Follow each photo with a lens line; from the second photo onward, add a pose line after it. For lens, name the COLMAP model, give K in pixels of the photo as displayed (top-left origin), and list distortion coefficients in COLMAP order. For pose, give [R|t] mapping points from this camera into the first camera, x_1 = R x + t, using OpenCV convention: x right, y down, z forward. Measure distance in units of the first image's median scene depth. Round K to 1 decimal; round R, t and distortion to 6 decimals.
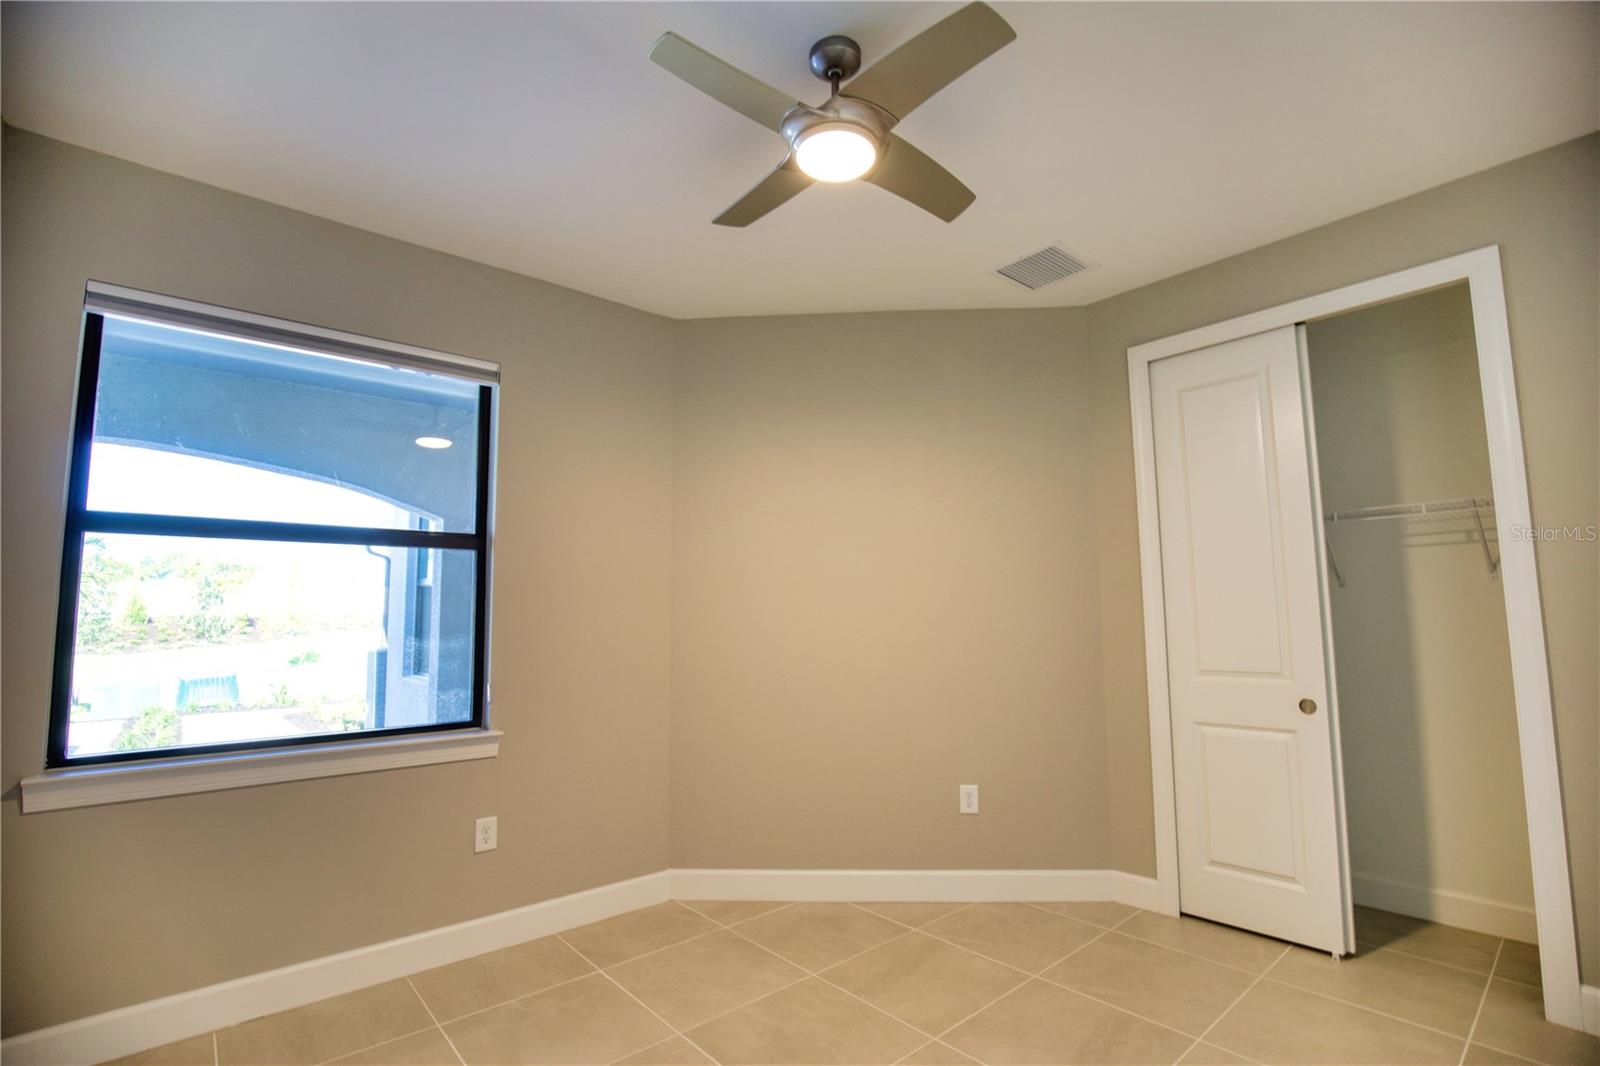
lens RADIAL K [[729.3, 0, 802.3], [0, 729.3, 540.5], [0, 0, 1]] dist [-0.030299, 0.002417]
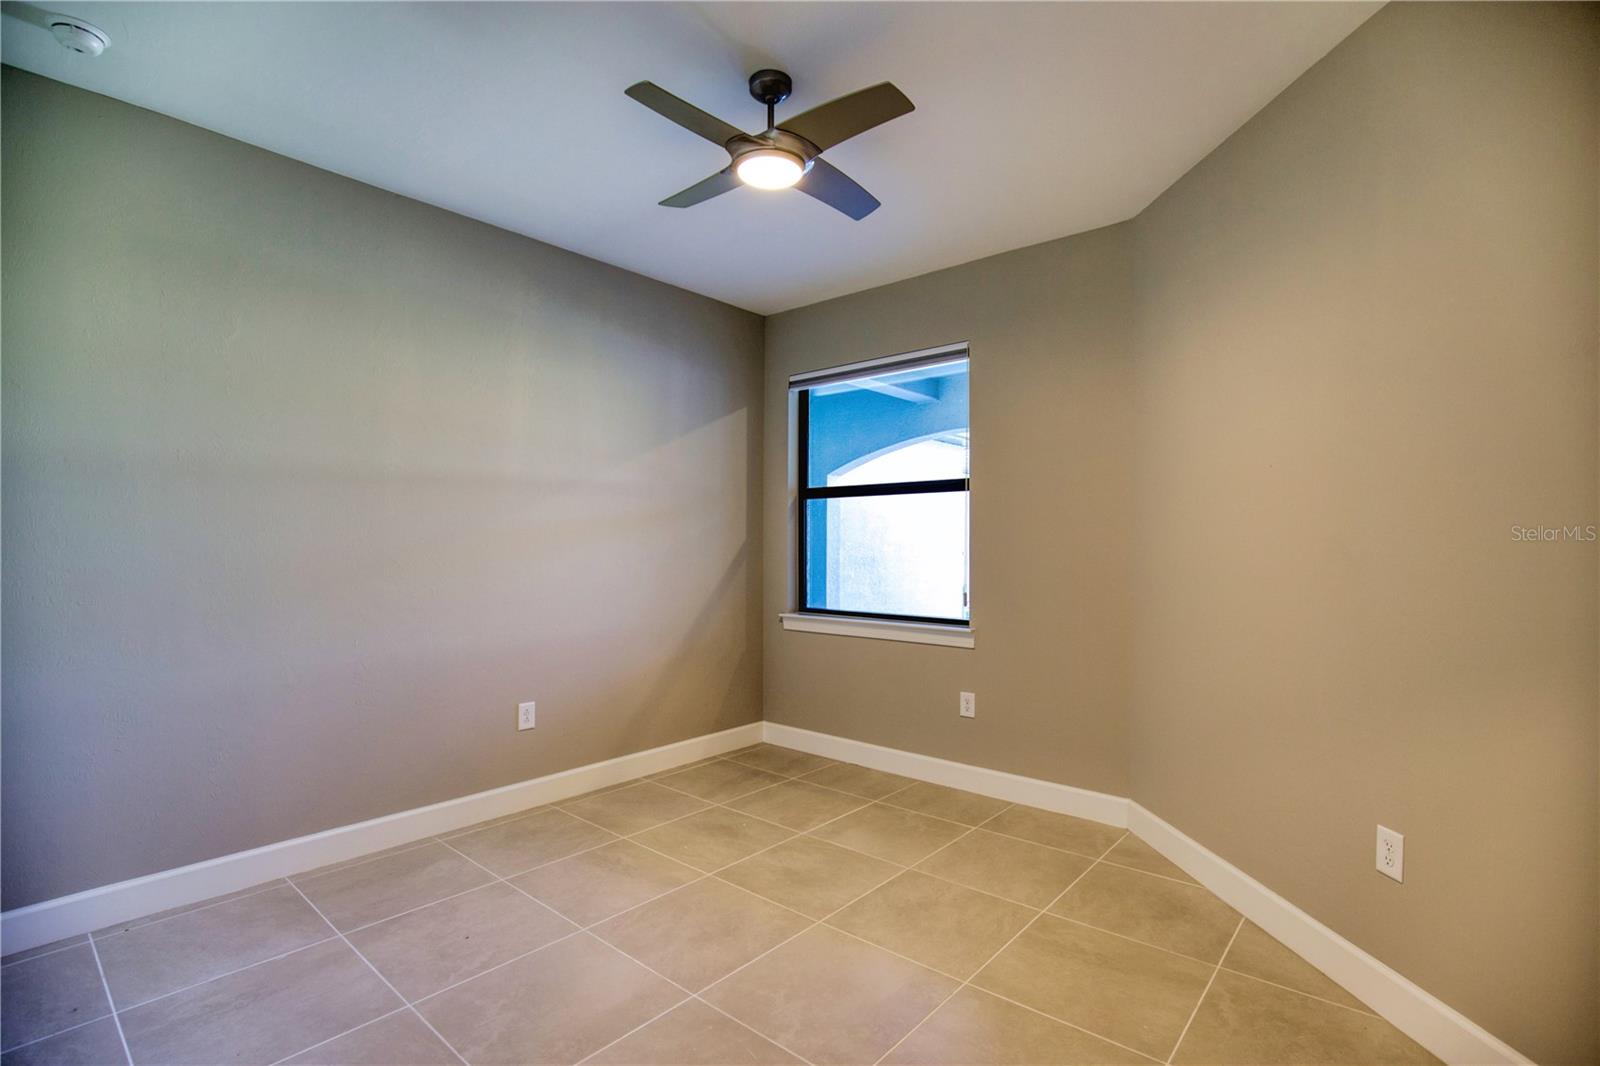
lens RADIAL K [[729.3, 0, 802.7], [0, 729.3, 534.5], [0, 0, 1]] dist [-0.030299, 0.002417]
pose [[0.146153, -0.005371, -0.989247, 0.897552], [0.099572, 0.994987, 0.009309, 0.057339], [0.984238, -0.099862, 0.145955, 0.574977]]
